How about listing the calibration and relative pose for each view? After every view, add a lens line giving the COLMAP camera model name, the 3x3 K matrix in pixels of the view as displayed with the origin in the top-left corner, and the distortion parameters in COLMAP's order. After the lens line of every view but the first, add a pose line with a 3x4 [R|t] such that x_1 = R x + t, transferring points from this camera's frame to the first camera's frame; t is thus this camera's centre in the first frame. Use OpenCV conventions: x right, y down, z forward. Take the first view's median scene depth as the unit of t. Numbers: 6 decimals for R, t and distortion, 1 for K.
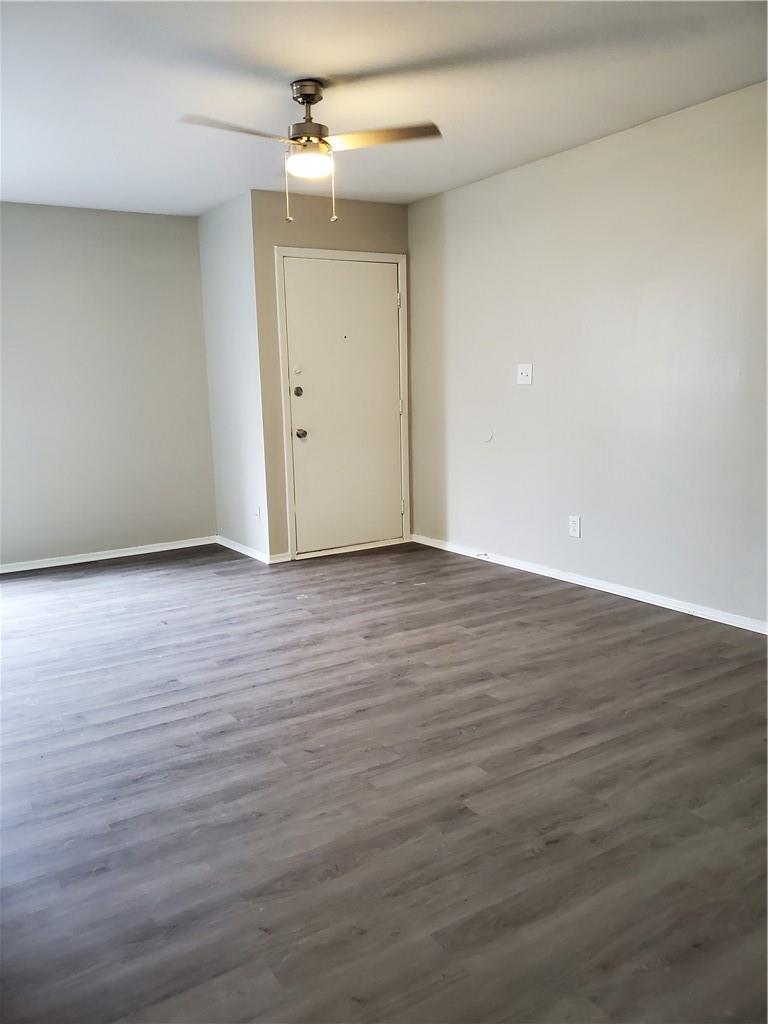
lens RADIAL K [[808.3, 0, 358.3], [0, 808.3, 516.3], [0, 0, 1]] dist [0.025029, -0.008244]
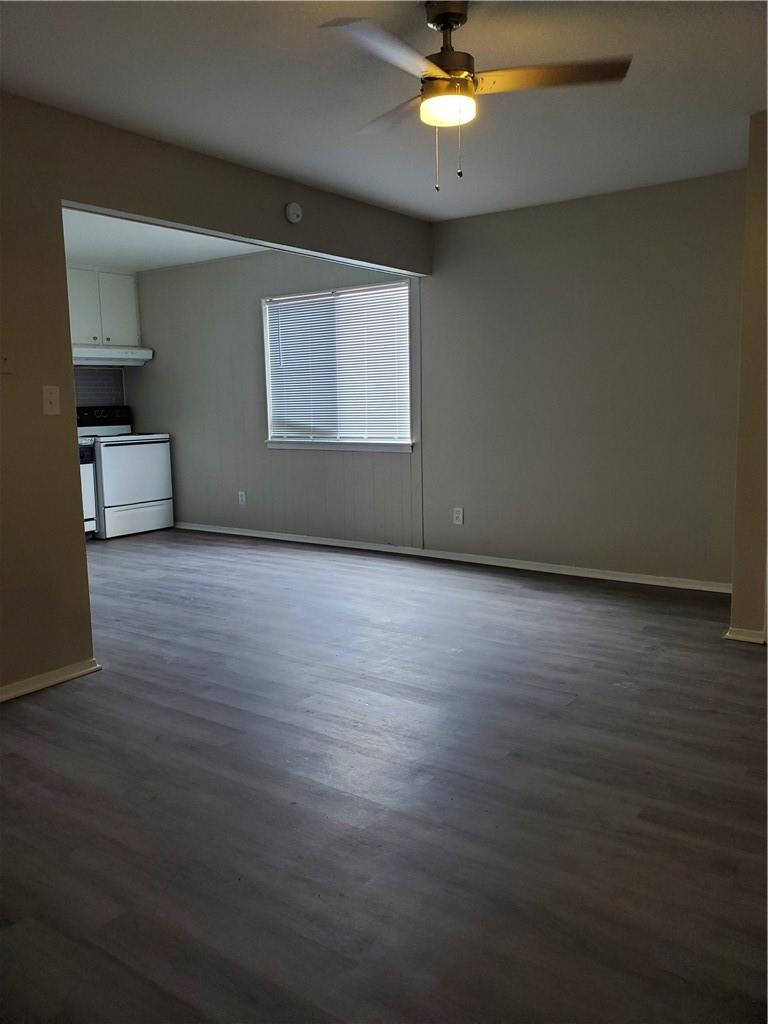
lens RADIAL K [[808.3, 0, 368.2], [0, 808.3, 505.0], [0, 0, 1]] dist [0.025029, -0.008244]
pose [[0.365019, 0.147539, -0.919235, 0.508757], [-0.144063, 0.984422, 0.100796, -0.102792], [0.919786, 0.095636, 0.380587, 0.513420]]
